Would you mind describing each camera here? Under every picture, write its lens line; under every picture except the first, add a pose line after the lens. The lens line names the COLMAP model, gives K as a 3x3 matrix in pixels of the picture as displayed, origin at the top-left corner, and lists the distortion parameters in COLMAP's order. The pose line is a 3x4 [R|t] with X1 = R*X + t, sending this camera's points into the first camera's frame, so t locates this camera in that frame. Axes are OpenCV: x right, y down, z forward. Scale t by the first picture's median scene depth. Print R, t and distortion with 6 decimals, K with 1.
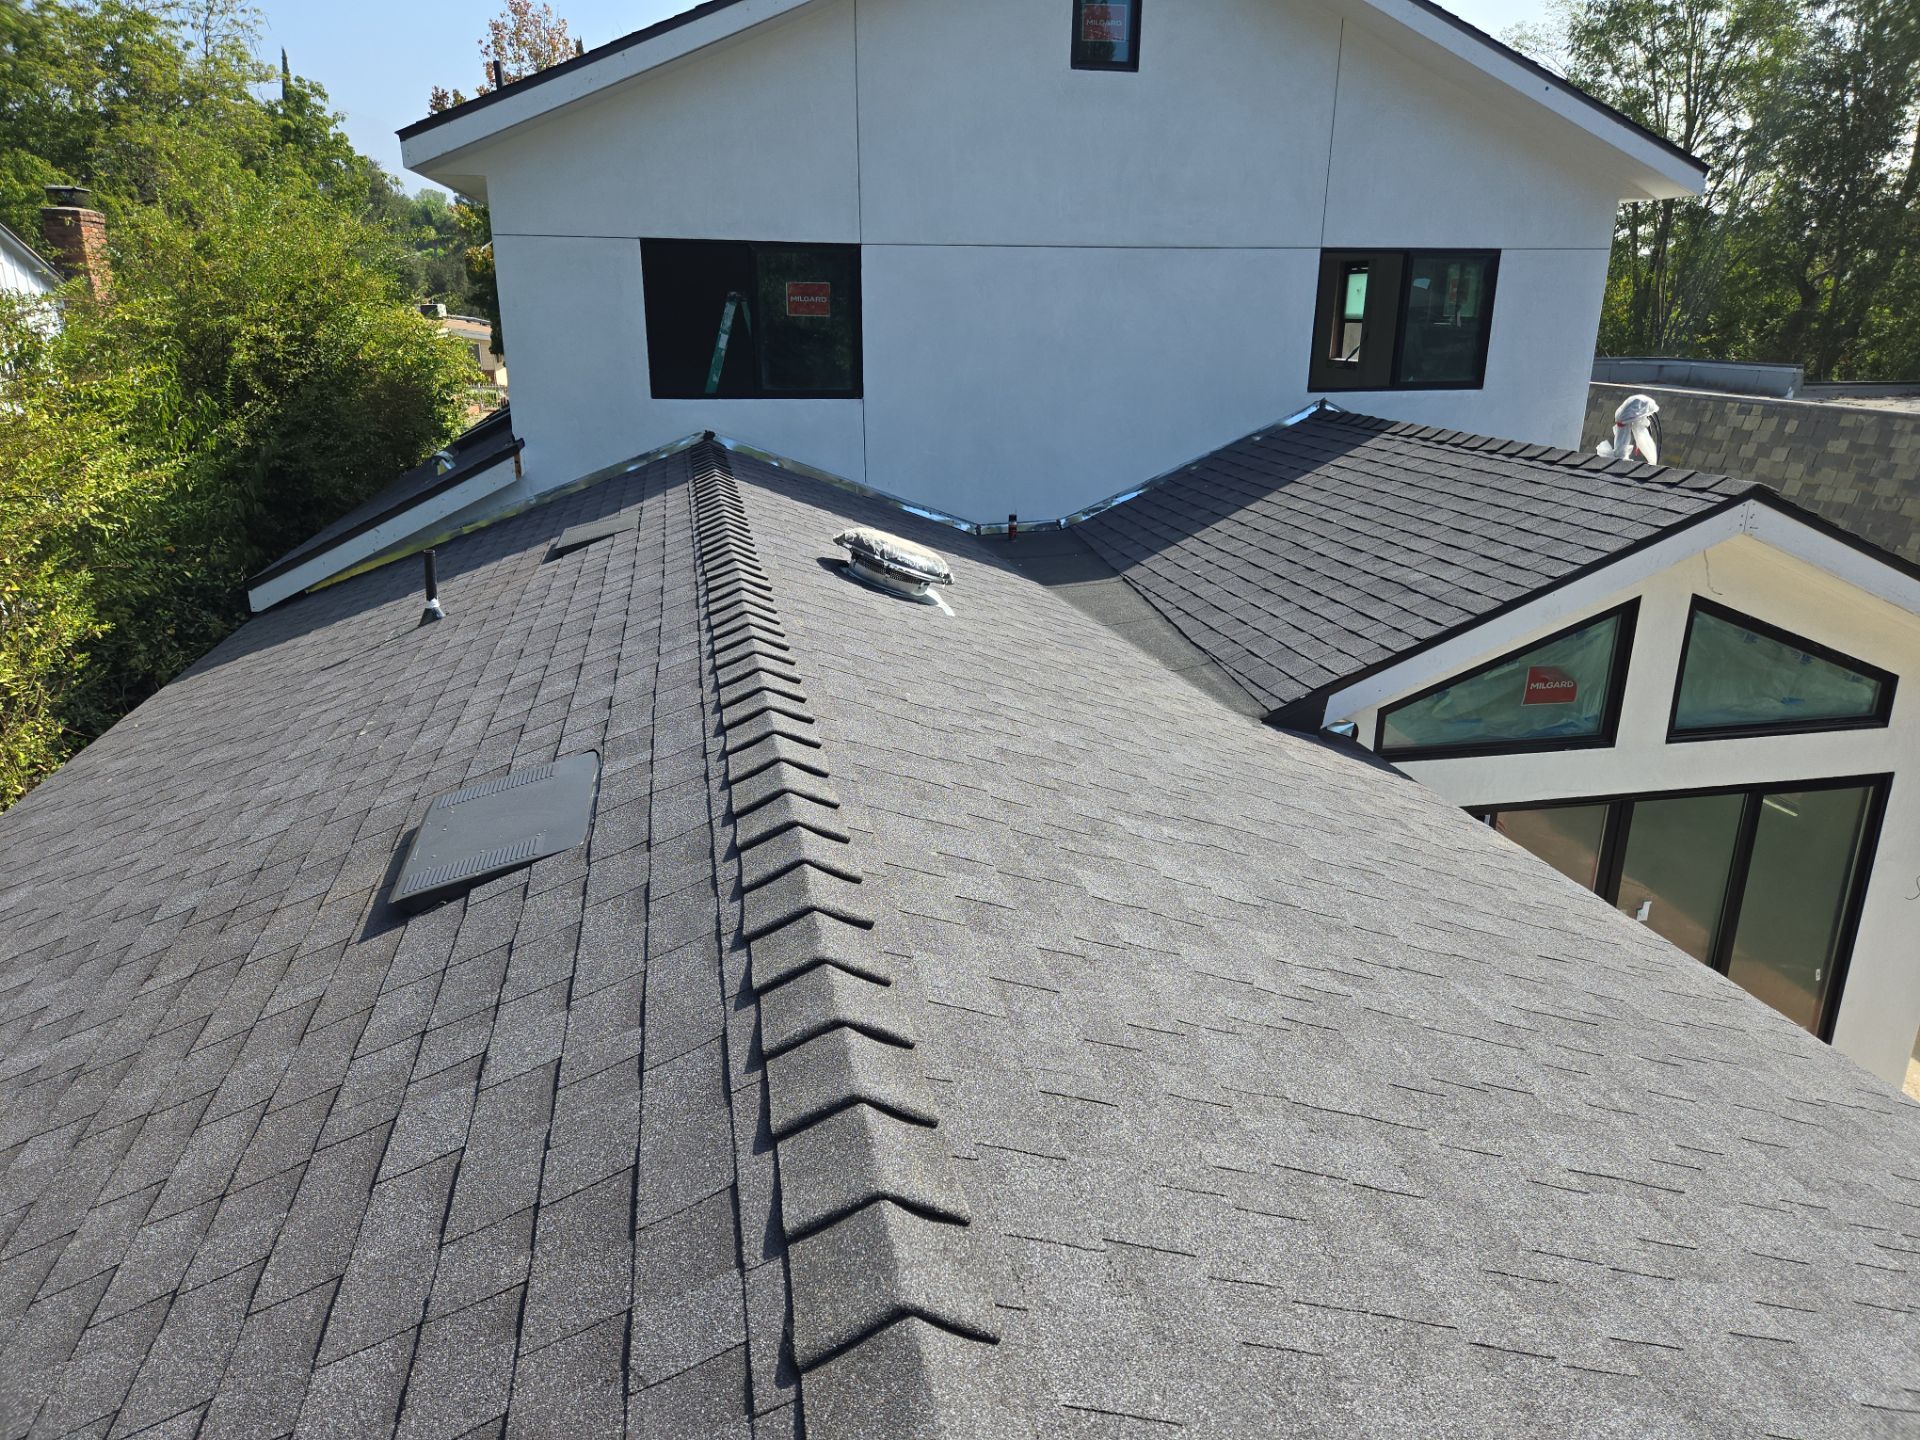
lens RADIAL K [[1282.3, 0, 968.9], [0, 1282.3, 717.7], [0, 0, 1]] dist [0.092160, -0.079357]
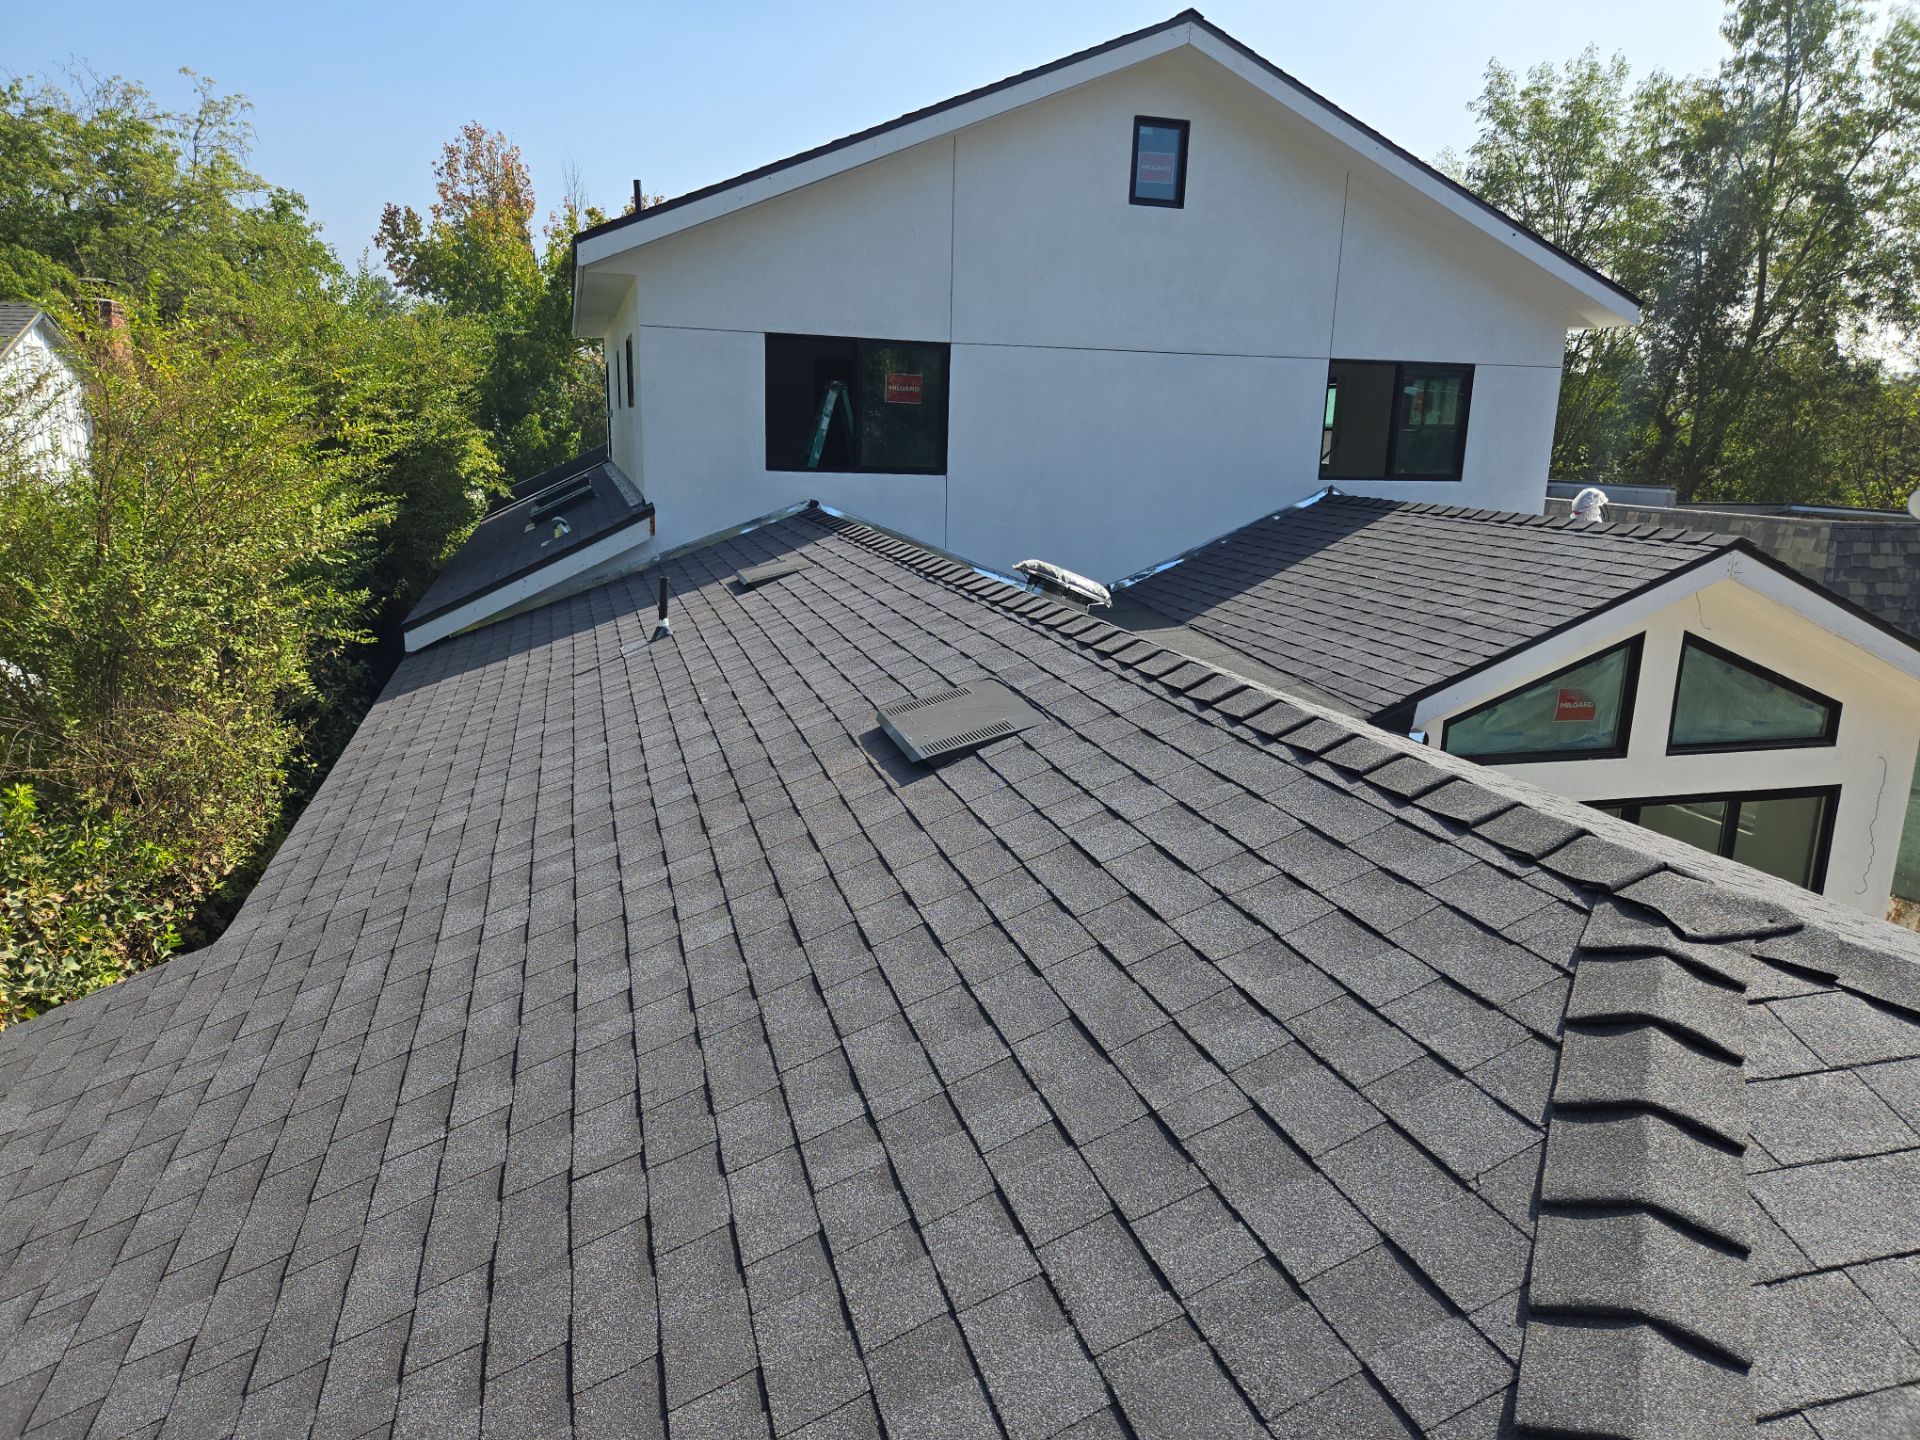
lens RADIAL K [[1282.3, 0, 968.9], [0, 1282.3, 717.7], [0, 0, 1]] dist [0.092160, -0.079357]
pose [[0.996574, 0.004199, 0.082605, -0.158652], [0.003156, 0.996053, -0.088709, 0.068547], [-0.082651, 0.088665, 0.992626, -0.112395]]
